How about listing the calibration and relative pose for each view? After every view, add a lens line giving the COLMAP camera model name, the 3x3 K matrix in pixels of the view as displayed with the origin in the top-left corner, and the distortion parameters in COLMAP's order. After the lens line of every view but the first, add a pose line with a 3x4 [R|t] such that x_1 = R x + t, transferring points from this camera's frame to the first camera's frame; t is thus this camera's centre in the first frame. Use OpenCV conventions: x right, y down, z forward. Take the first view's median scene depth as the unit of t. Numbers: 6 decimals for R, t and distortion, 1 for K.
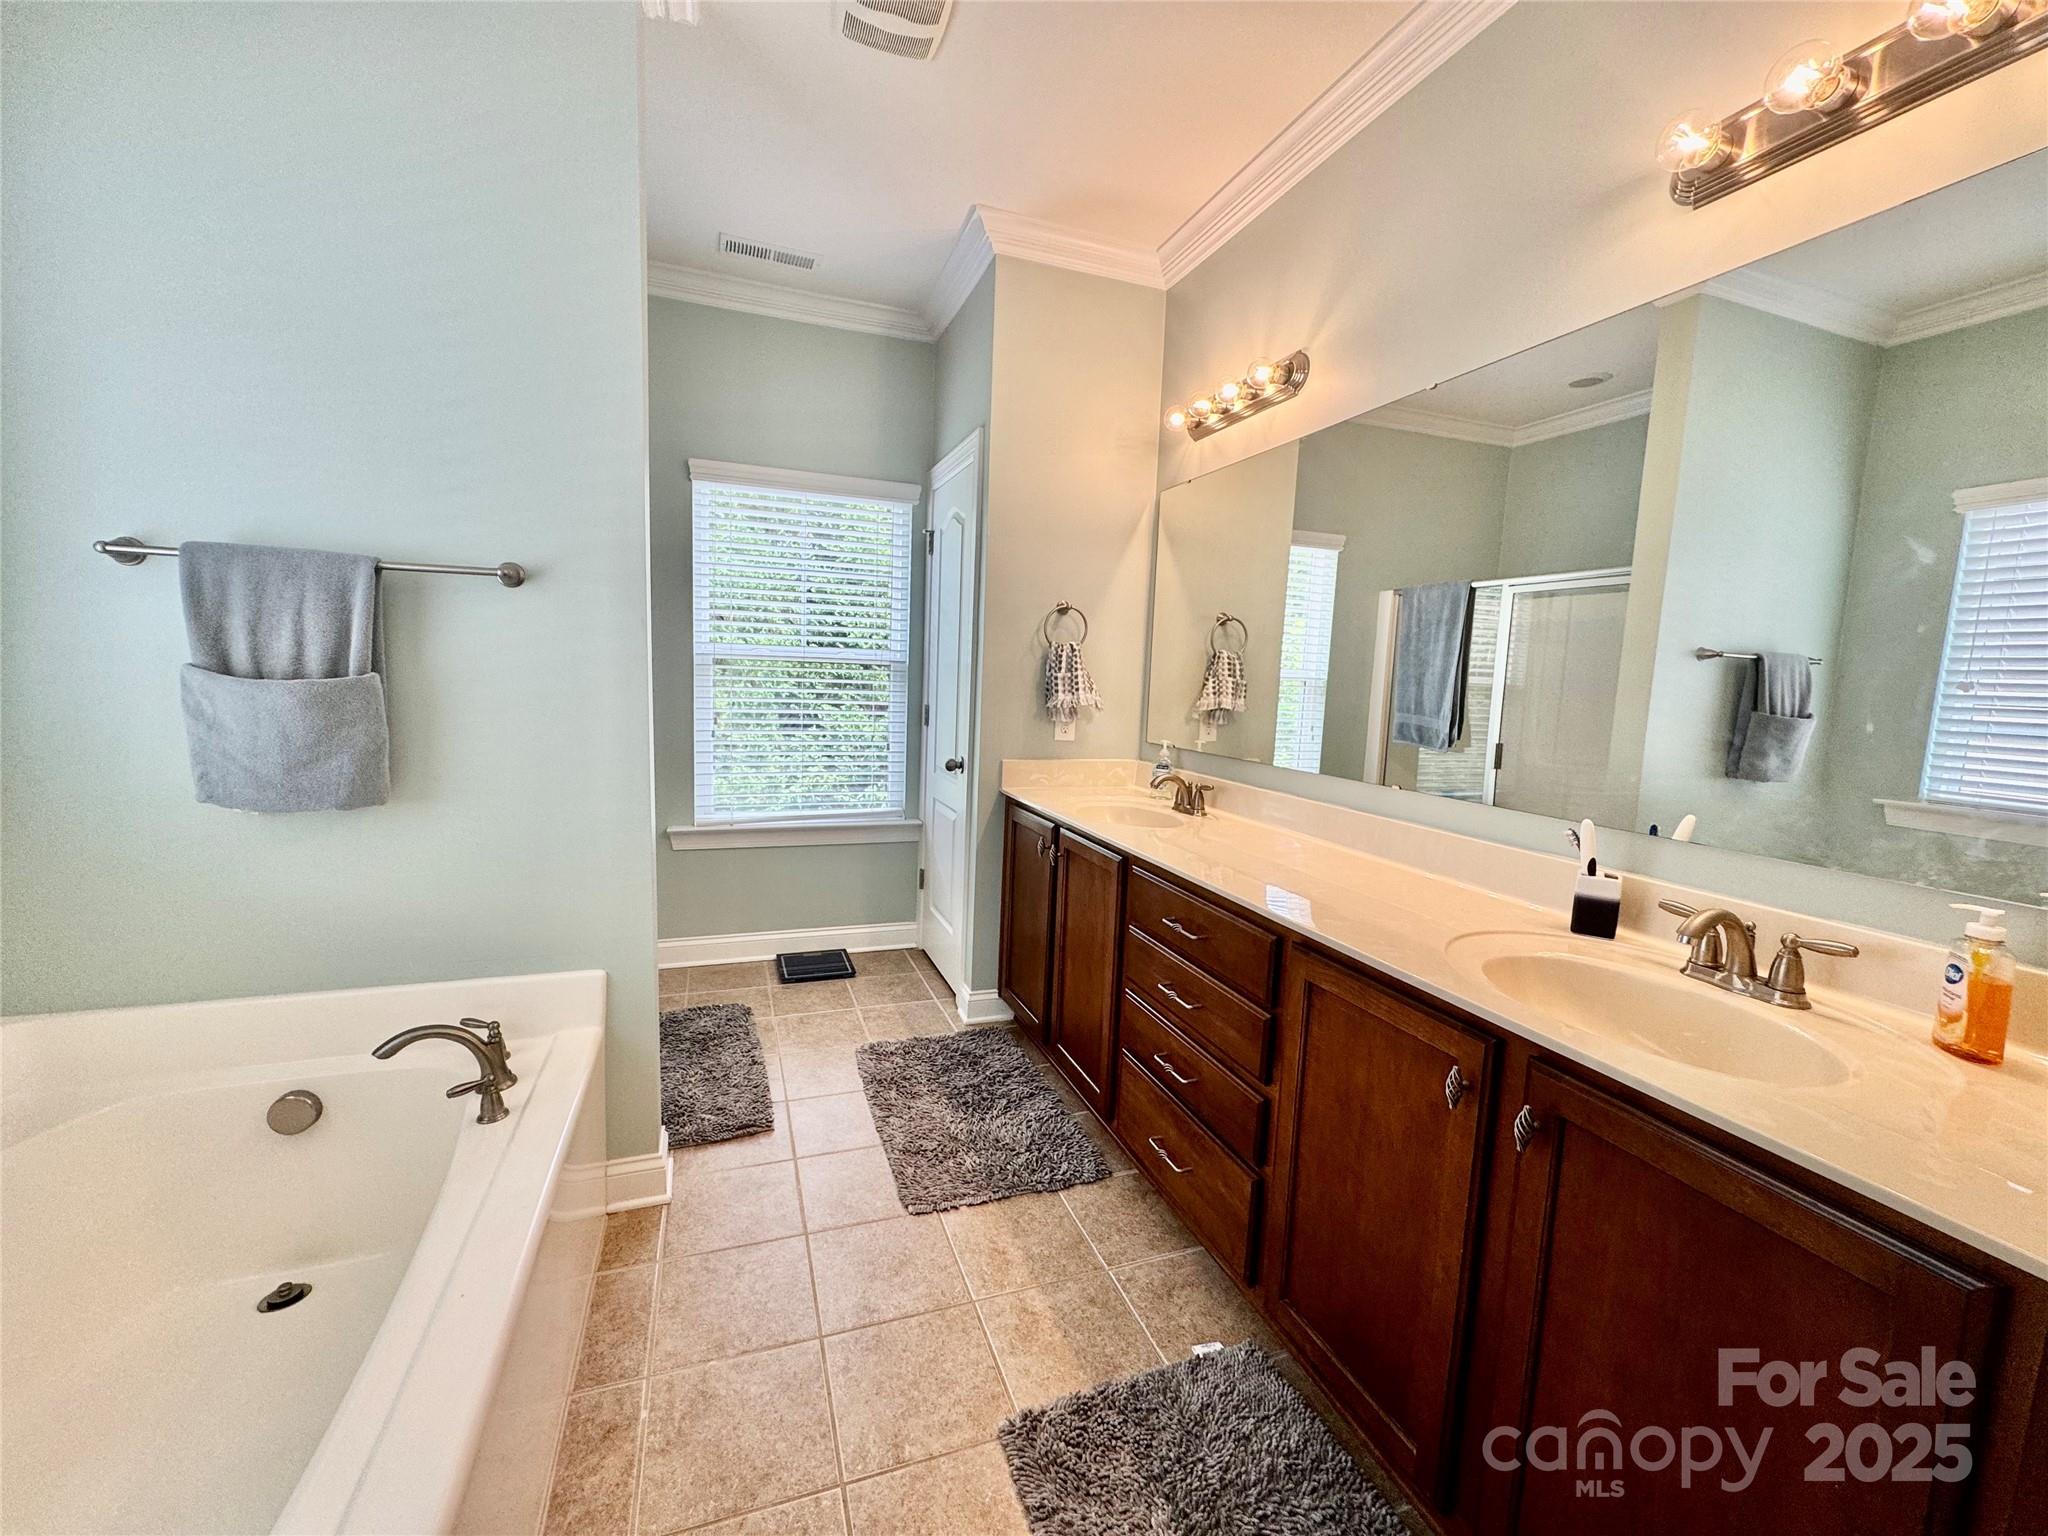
lens RADIAL K [[822.3, 0, 1022.8], [0, 822.3, 762.5], [0, 0, 1]] dist [0.002638, 0.000146]
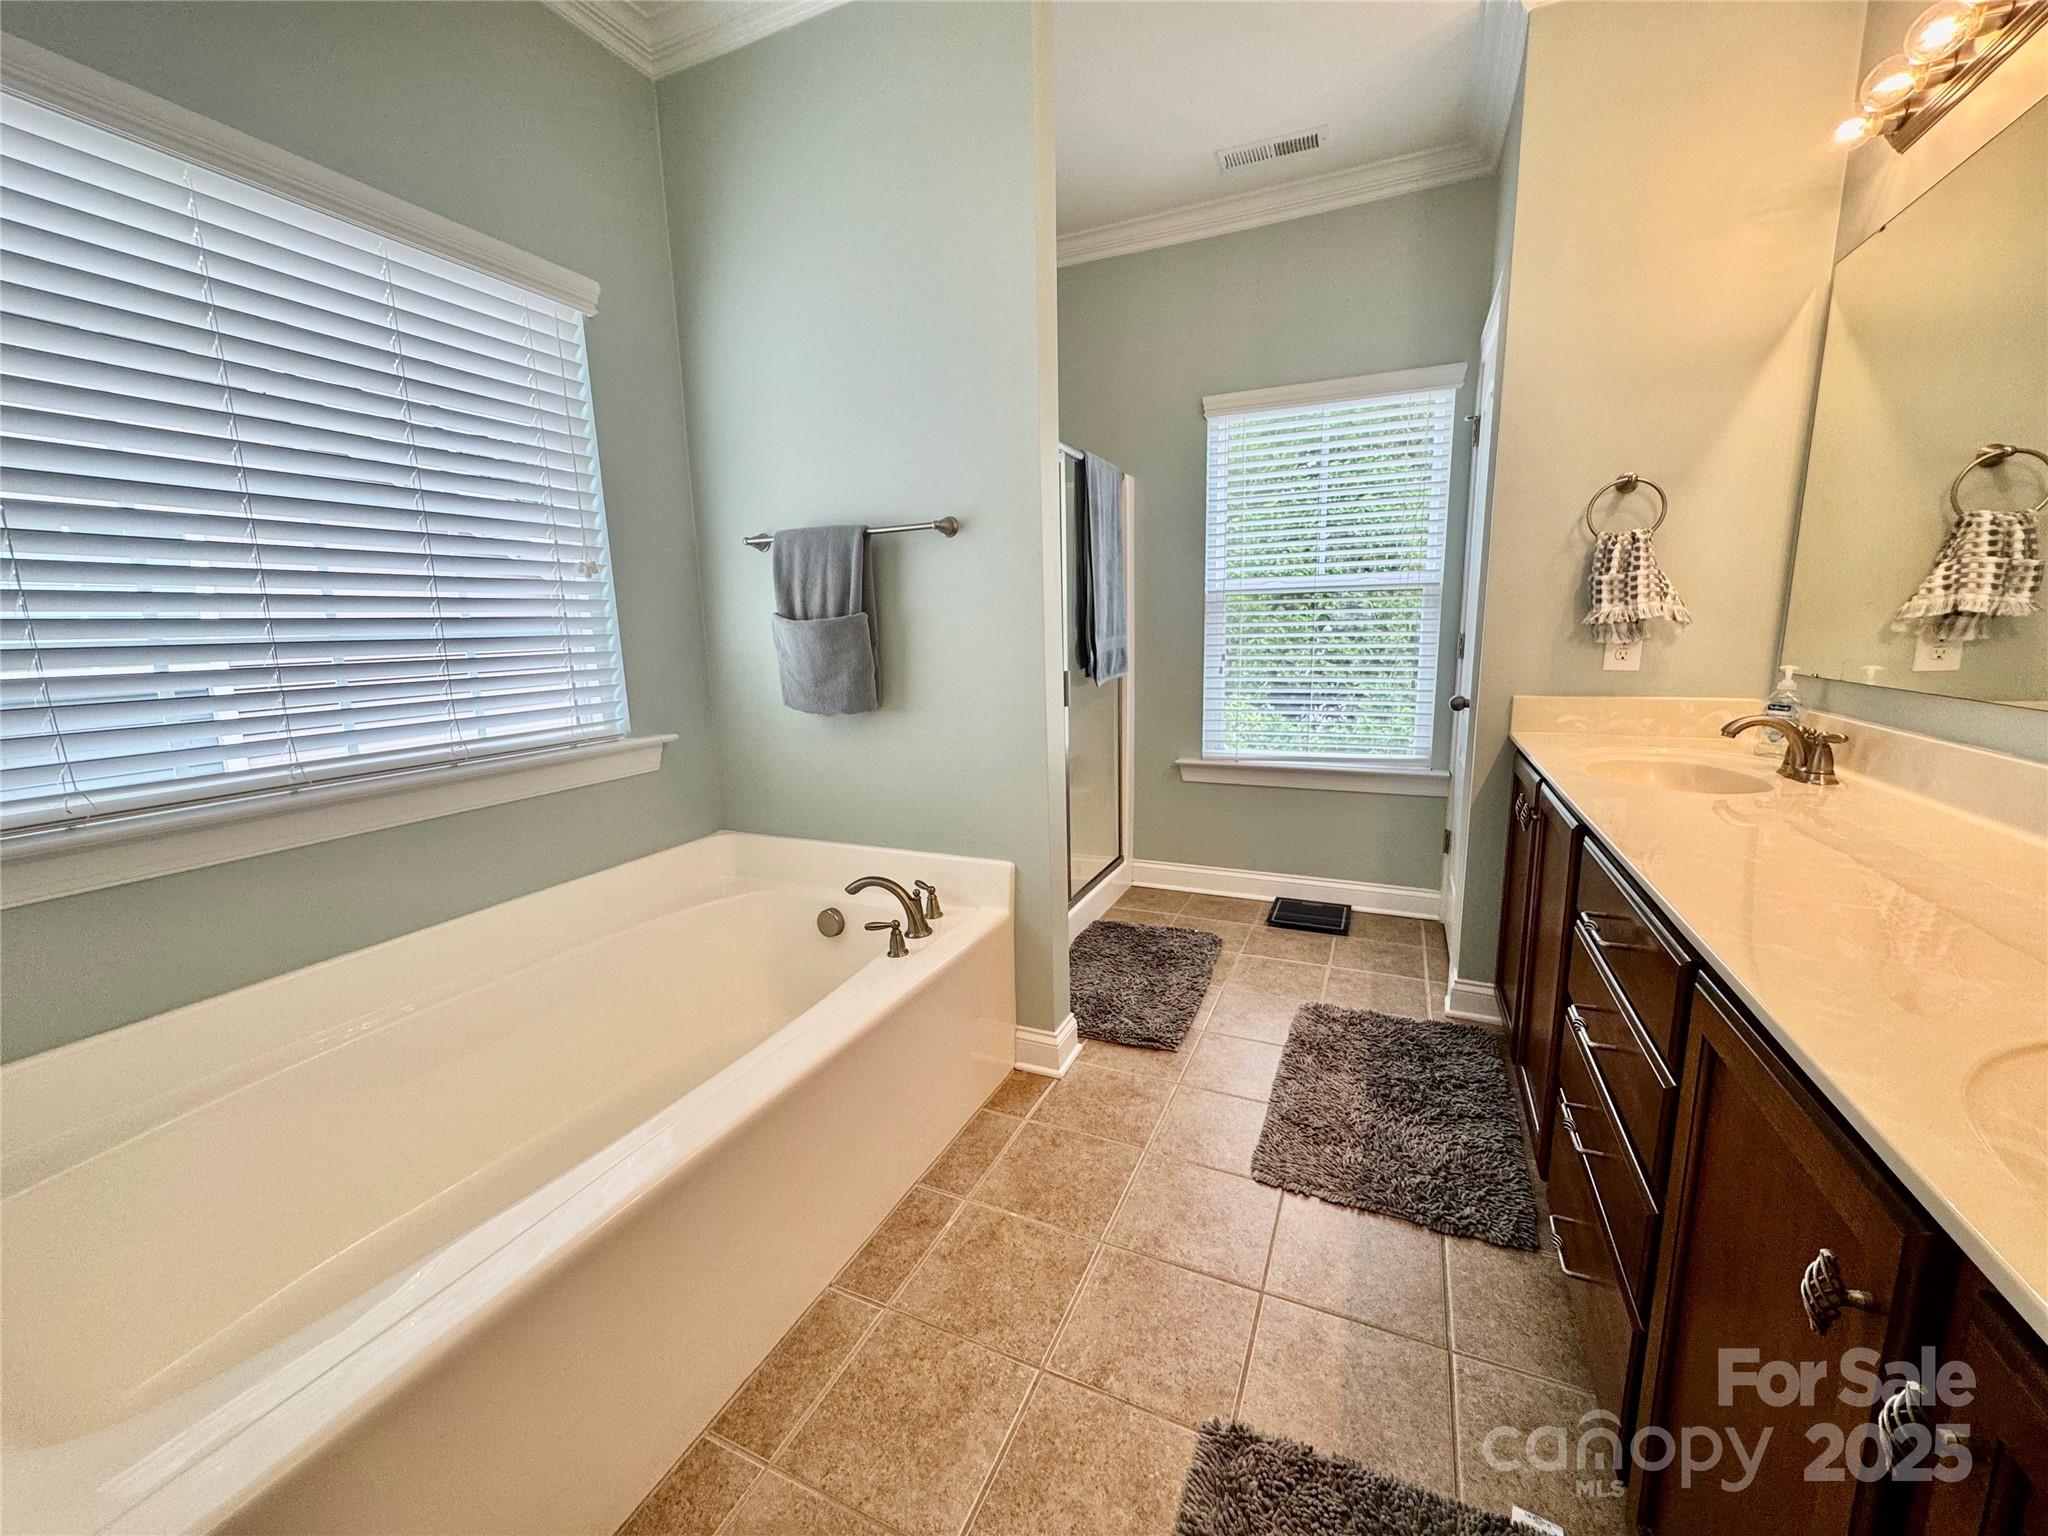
lens RADIAL K [[822.3, 0, 1022.8], [0, 822.3, 762.5], [0, 0, 1]] dist [0.002638, 0.000146]
pose [[0.710955, 0.065881, -0.700145, 0.229216], [-0.027301, 0.997437, 0.066132, 0.024875], [0.702707, -0.027902, 0.710932, 0.140194]]
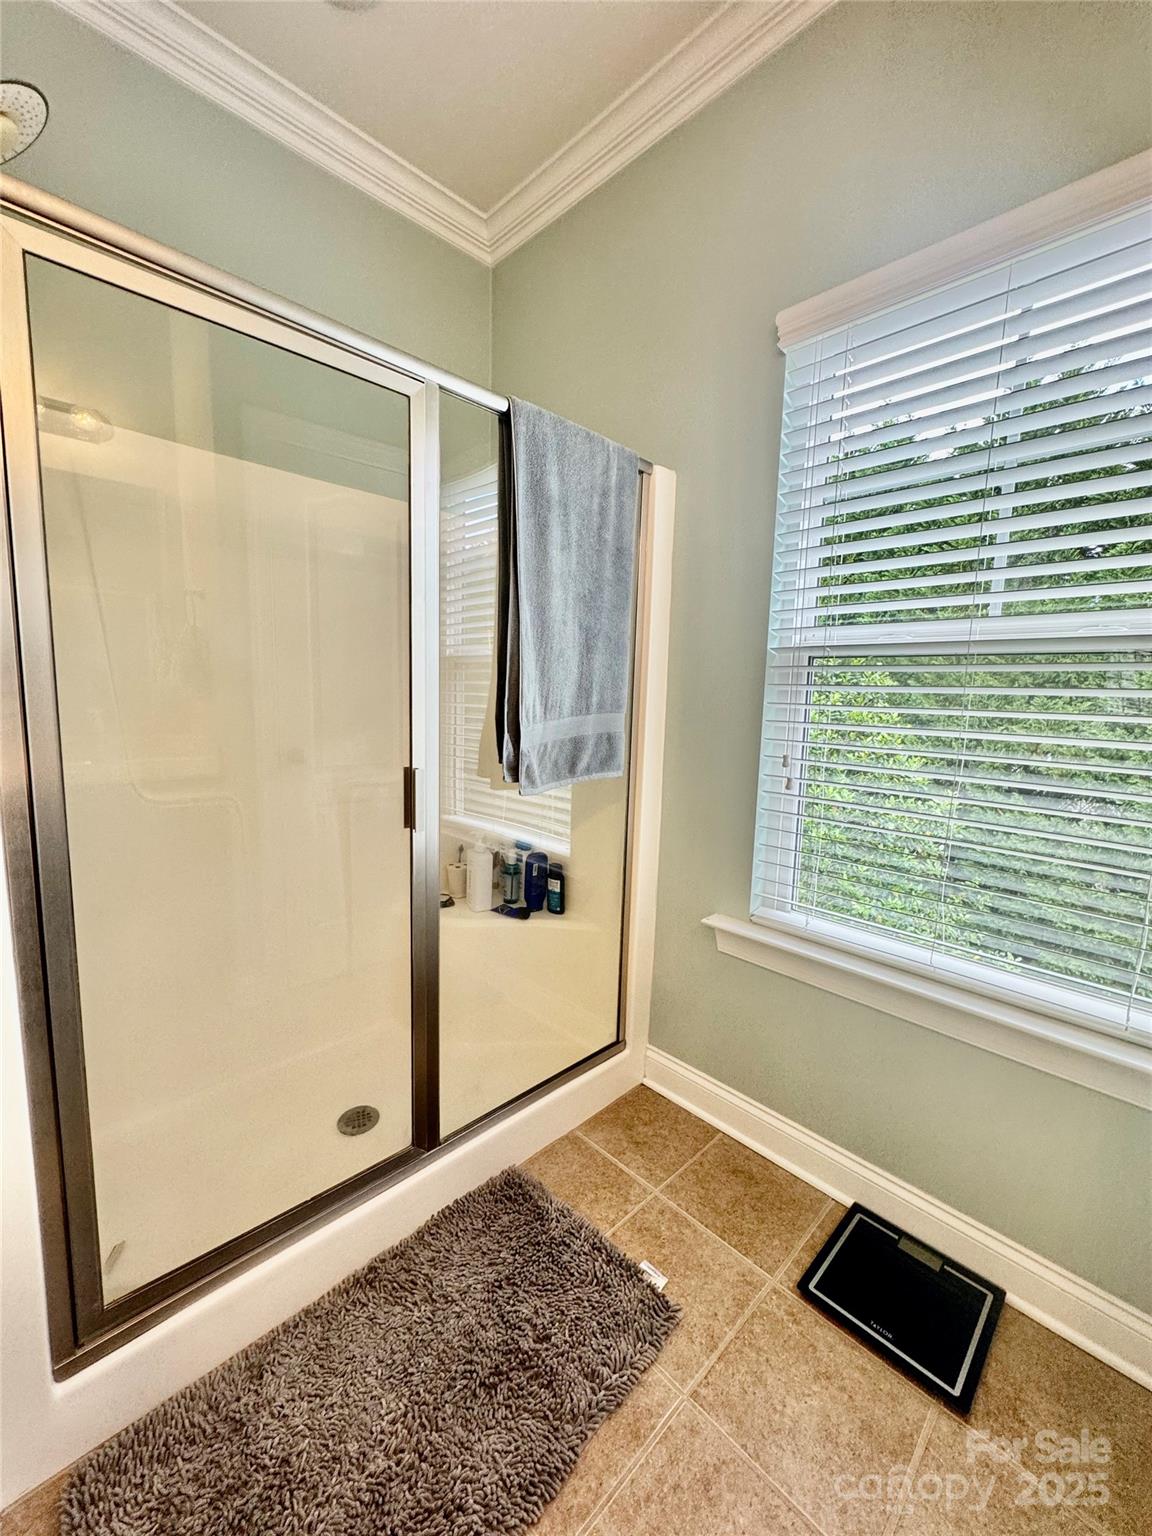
lens RADIAL K [[613.6, 0, 576.0], [0, 613.6, 768.0], [0, 0, 1]] dist [-0.000077, 0.000017]
pose [[0.407741, 0.086477, -0.908993, -0.049989], [-0.108398, 0.993050, 0.045851, -0.065914], [0.906641, 0.079838, 0.414281, 0.927992]]
